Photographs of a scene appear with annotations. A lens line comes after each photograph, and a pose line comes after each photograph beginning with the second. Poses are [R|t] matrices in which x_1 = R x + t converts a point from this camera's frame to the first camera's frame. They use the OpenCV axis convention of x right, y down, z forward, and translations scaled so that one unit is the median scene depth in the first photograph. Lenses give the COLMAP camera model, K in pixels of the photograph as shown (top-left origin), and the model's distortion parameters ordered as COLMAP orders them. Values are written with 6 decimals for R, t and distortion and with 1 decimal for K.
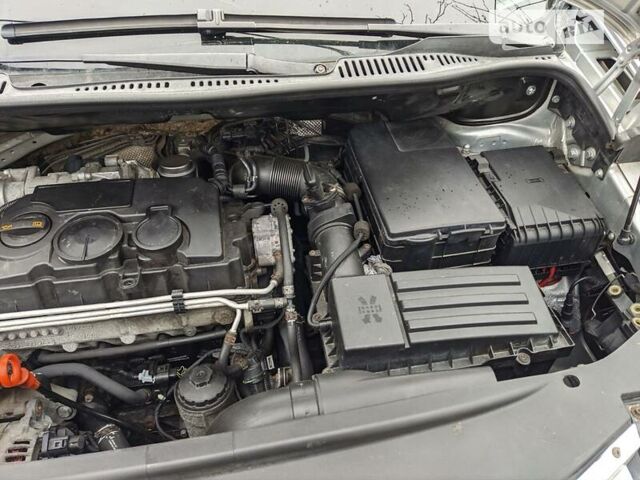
lens RADIAL K [[467.5, 0, 323.7], [0, 467.5, 237.6], [0, 0, 1]] dist [0.111001, -0.157024]
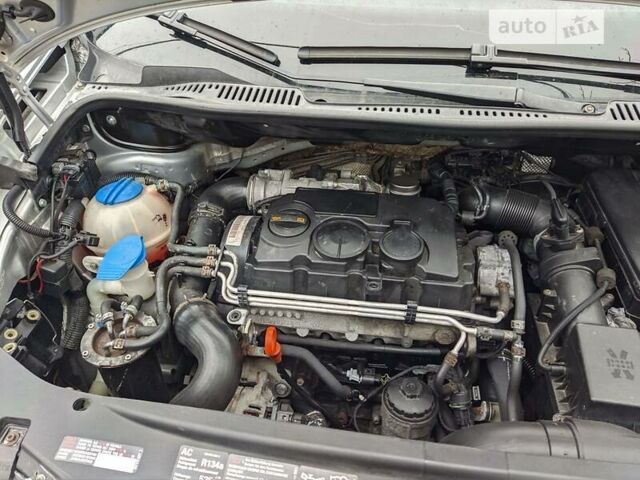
lens RADIAL K [[467.5, 0, 323.7], [0, 467.5, 237.6], [0, 0, 1]] dist [0.111001, -0.157024]
pose [[0.952147, 0.165660, -0.256851, -0.234741], [-0.180097, 0.983076, -0.033570, 0.039117], [0.246943, 0.078222, 0.965868, -0.070883]]
